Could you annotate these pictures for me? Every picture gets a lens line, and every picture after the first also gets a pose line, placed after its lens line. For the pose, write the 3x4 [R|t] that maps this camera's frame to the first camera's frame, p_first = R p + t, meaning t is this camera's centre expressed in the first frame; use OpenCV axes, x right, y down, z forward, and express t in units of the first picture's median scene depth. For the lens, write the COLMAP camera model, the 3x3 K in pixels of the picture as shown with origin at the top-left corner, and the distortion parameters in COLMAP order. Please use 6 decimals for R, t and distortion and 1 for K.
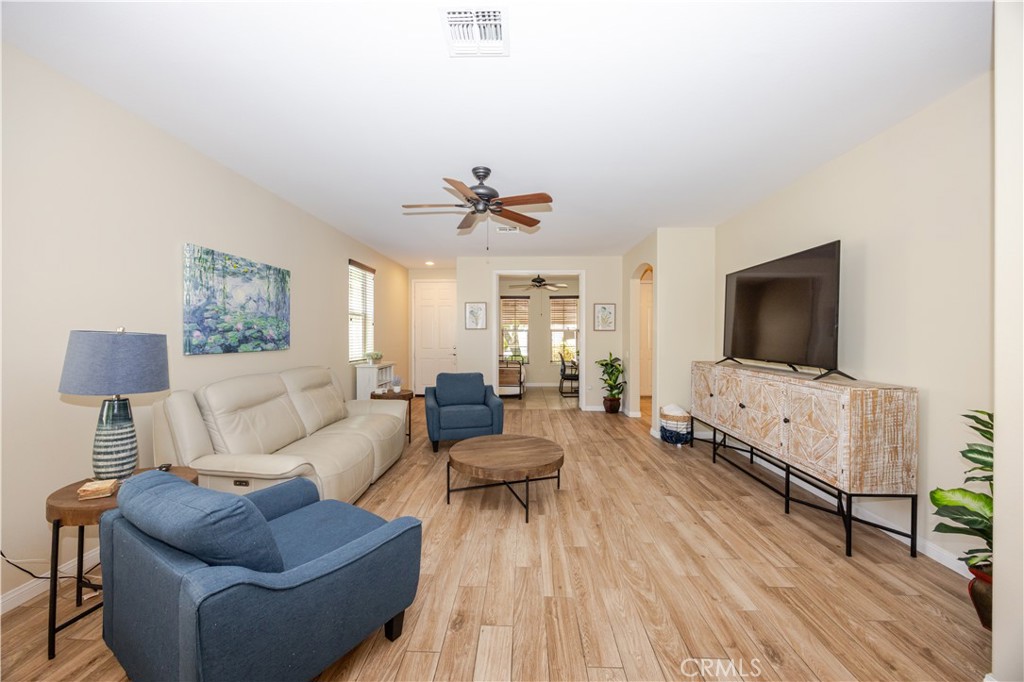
lens RADIAL K [[388.3, 0, 511.3], [0, 388.3, 336.8], [0, 0, 1]] dist [-0.001732, 0.000104]
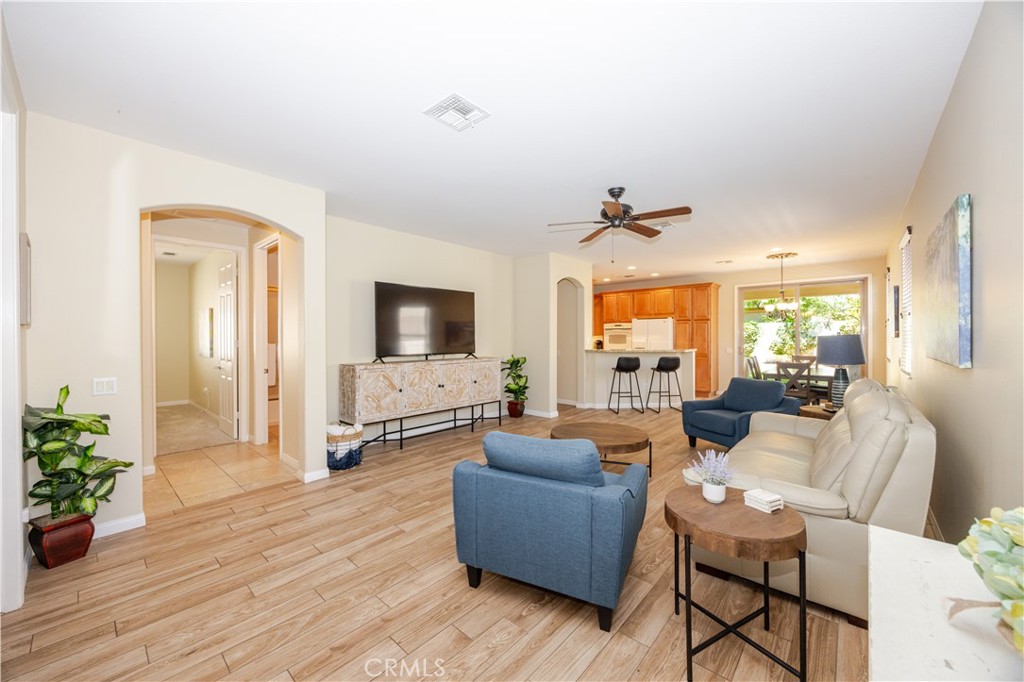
lens RADIAL K [[388.3, 0, 511.3], [0, 388.3, 336.8], [0, 0, 1]] dist [-0.001732, 0.000104]
pose [[-0.768007, 0.000652, 0.640441, -0.526467], [0.004421, 0.999981, 0.004283, -0.009680], [-0.640426, 0.006121, -0.767996, 1.927290]]
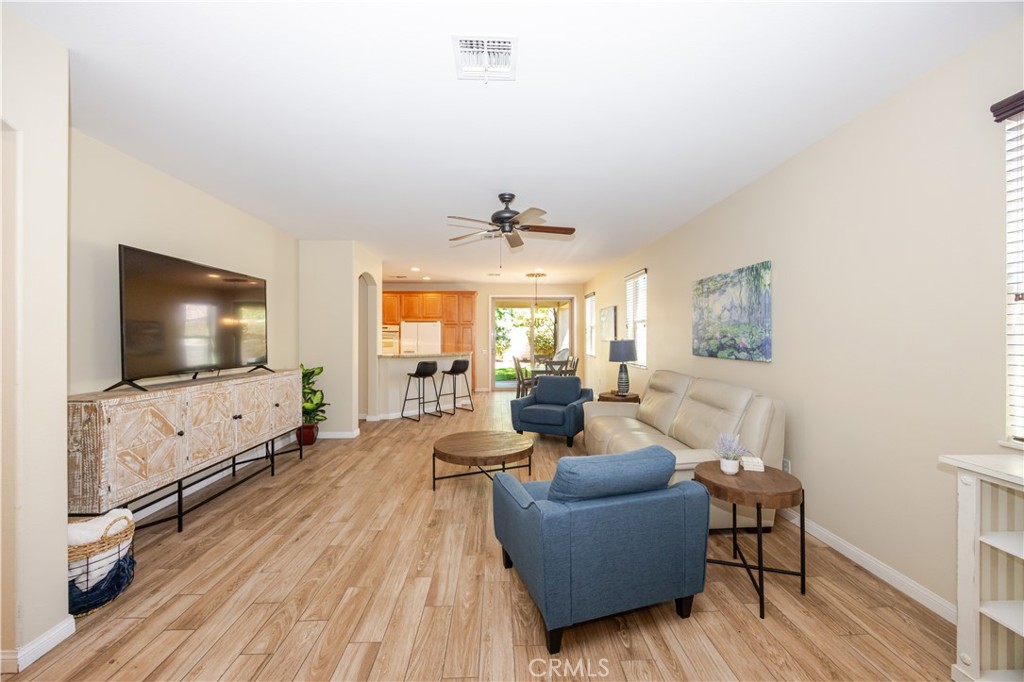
lens RADIAL K [[393.1, 0, 511.9], [0, 393.1, 336.3], [0, 0, 1]] dist [-0.001271, -0.000065]
pose [[-0.997470, -0.001158, -0.071082, -0.010200], [-0.001264, 0.999998, 0.001443, -0.022797], [0.071080, 0.001529, -0.997469, 1.999271]]
